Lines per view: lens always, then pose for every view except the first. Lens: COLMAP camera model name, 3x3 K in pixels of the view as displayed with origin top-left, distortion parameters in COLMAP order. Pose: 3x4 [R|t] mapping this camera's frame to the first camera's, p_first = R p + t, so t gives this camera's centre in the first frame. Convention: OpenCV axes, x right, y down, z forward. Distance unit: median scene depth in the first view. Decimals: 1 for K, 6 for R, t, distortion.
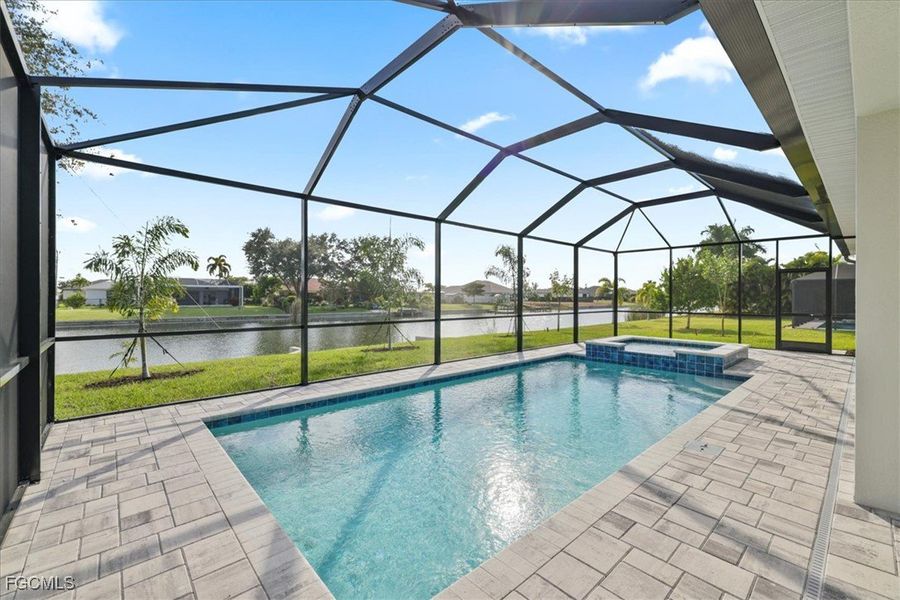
lens RADIAL K [[380.2, 0, 450.6], [0, 380.2, 296.4], [0, 0, 1]] dist [-0.001729, -0.000093]
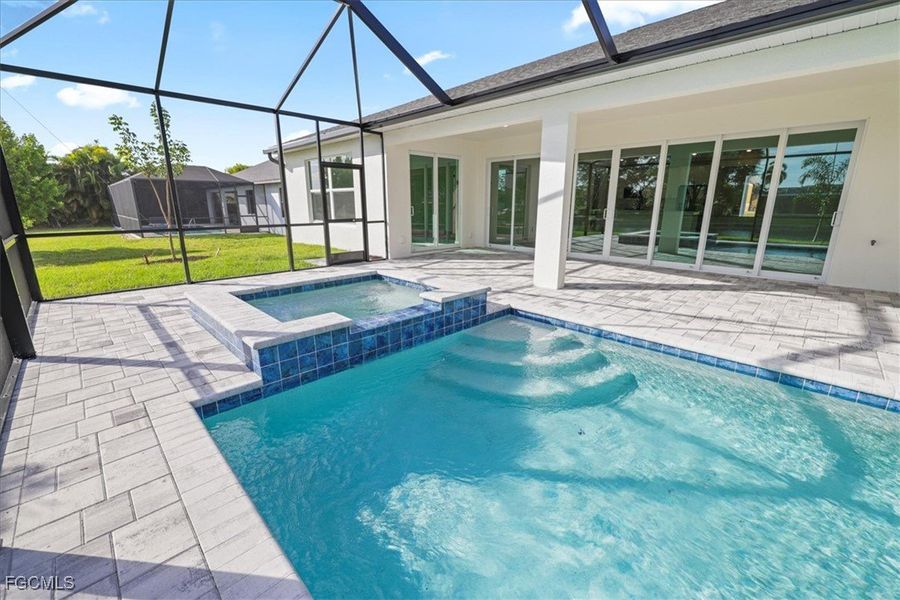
lens RADIAL K [[380.2, 0, 450.6], [0, 380.2, 296.4], [0, 0, 1]] dist [-0.001729, -0.000093]
pose [[-0.040735, -0.244233, 0.968861, 0.064295], [-0.000547, 0.969671, 0.244414, 0.006207], [-0.999170, 0.009427, -0.039633, 1.003327]]
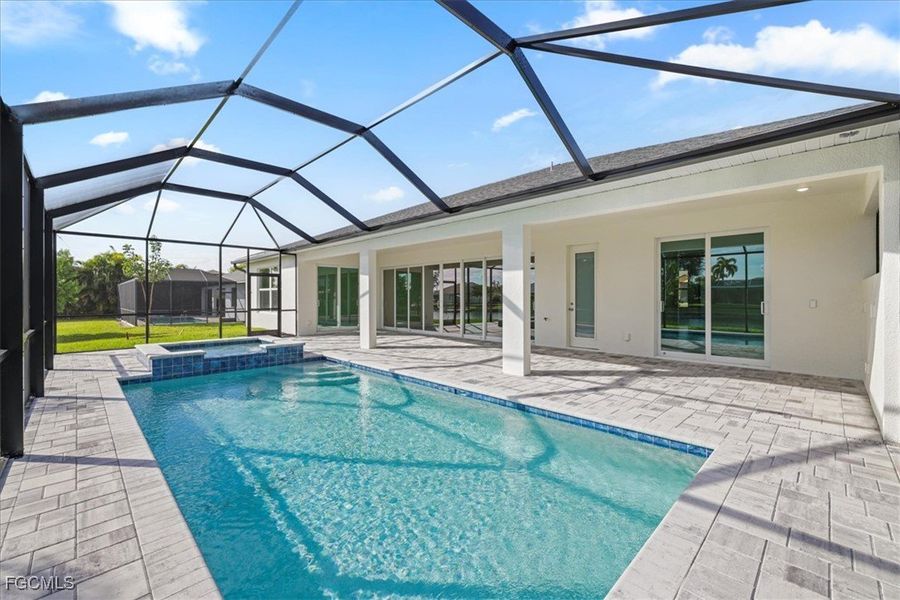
lens RADIAL K [[376.8, 0, 454.8], [0, 376.8, 295.8], [0, 0, 1]] dist [-0.008906, 0.000031]
pose [[-0.052868, -0.001717, 0.998600, -0.469583], [0.002814, 0.999994, 0.001868, 0.002301], [-0.998598, 0.002908, -0.052862, 0.533018]]
